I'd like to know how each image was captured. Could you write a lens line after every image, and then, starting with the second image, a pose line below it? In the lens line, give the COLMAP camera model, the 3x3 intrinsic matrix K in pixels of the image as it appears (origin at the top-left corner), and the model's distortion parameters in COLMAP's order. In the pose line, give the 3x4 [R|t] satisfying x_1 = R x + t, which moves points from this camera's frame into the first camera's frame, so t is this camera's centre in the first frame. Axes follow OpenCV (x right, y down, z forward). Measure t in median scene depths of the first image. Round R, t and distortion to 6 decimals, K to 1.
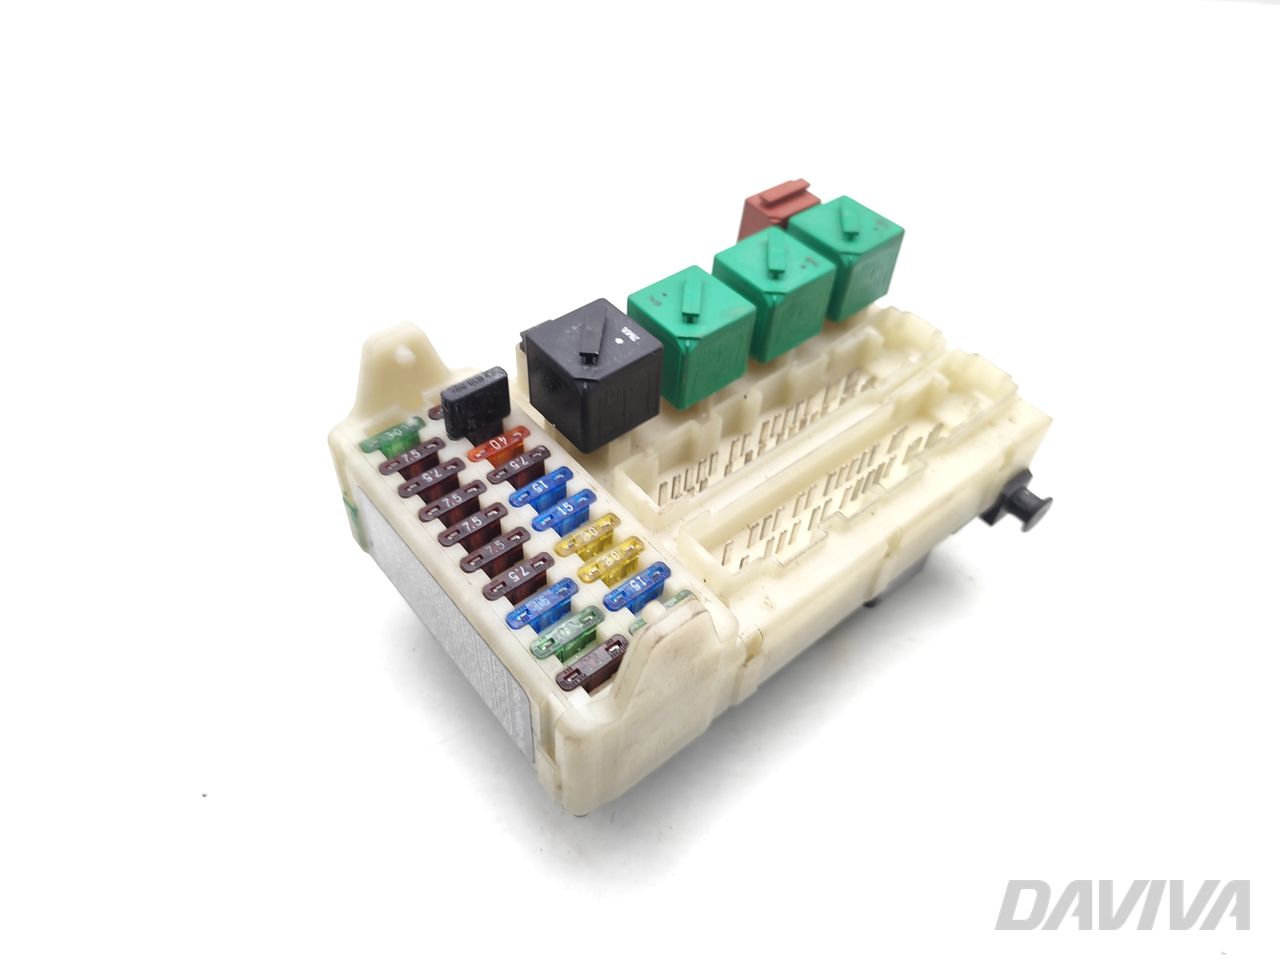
lens RADIAL K [[904.6, 0, 640.0], [0, 904.6, 480.0], [0, 0, 1]] dist [0.000053, -0.000490]
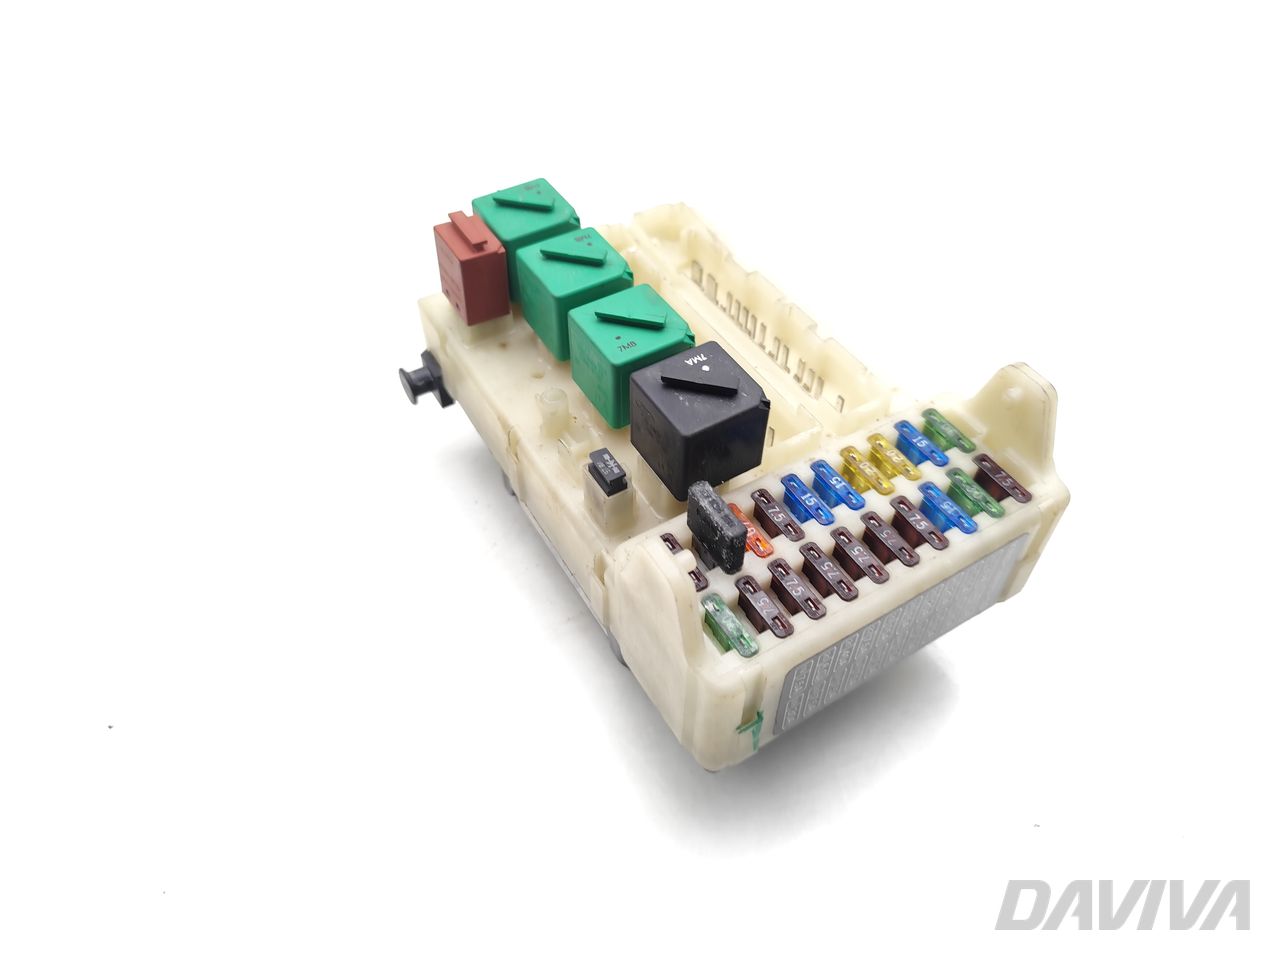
lens RADIAL K [[904.6, 0, 640.0], [0, 904.6, 480.0], [0, 0, 1]] dist [0.000053, -0.000490]
pose [[0.139793, -0.766307, 0.627082, -0.746211], [0.739765, 0.501788, 0.448282, -0.589767], [-0.658184, 0.401226, 0.637033, 0.475488]]
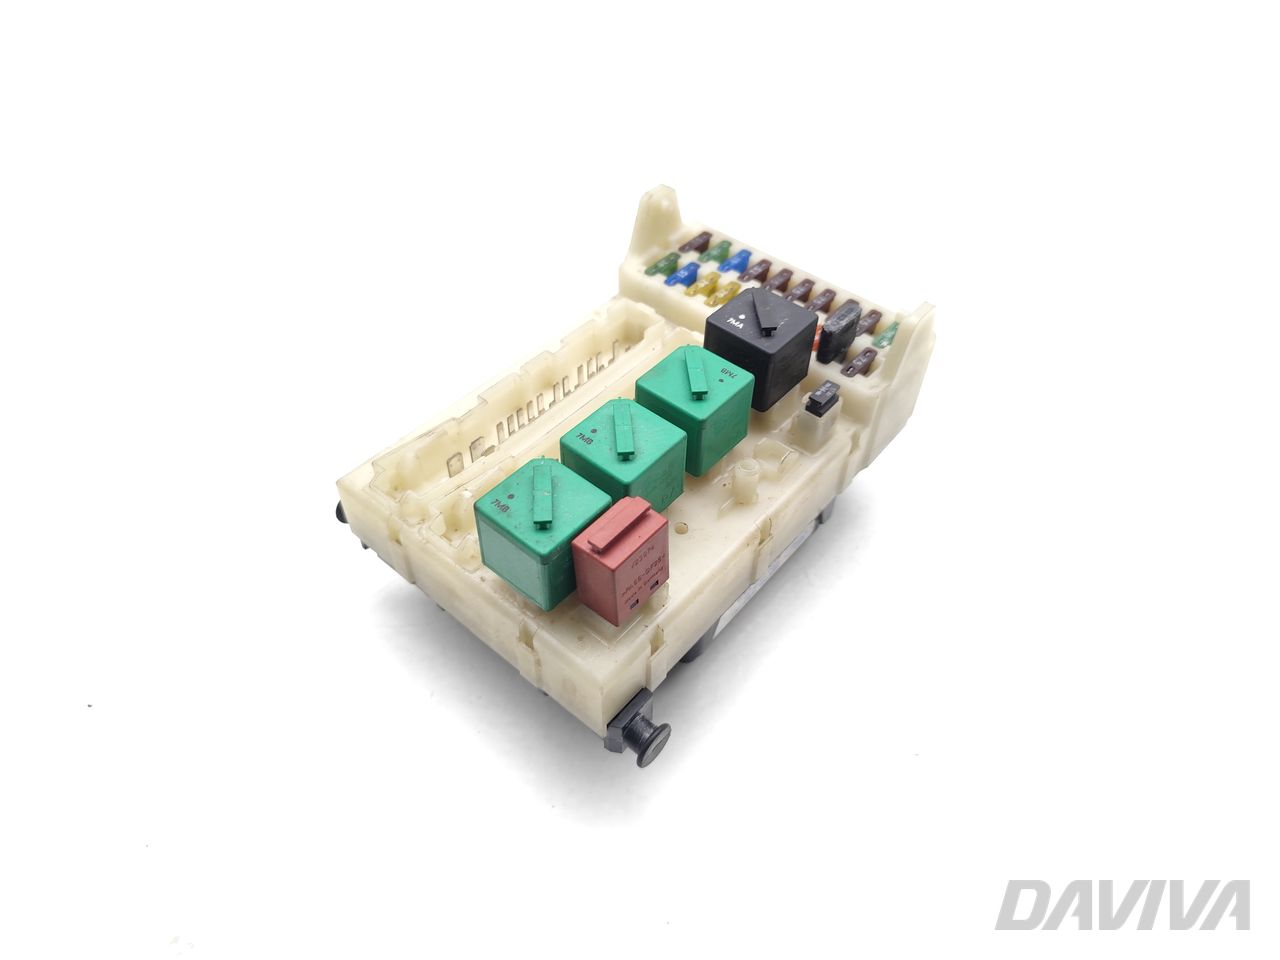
lens RADIAL K [[904.6, 0, 640.0], [0, 904.6, 480.0], [0, 0, 1]] dist [0.000053, -0.000490]
pose [[-0.981130, 0.103943, -0.163030, 0.337379], [-0.172234, -0.086718, 0.981232, -1.360208], [0.087855, 0.990796, 0.102984, 1.089282]]
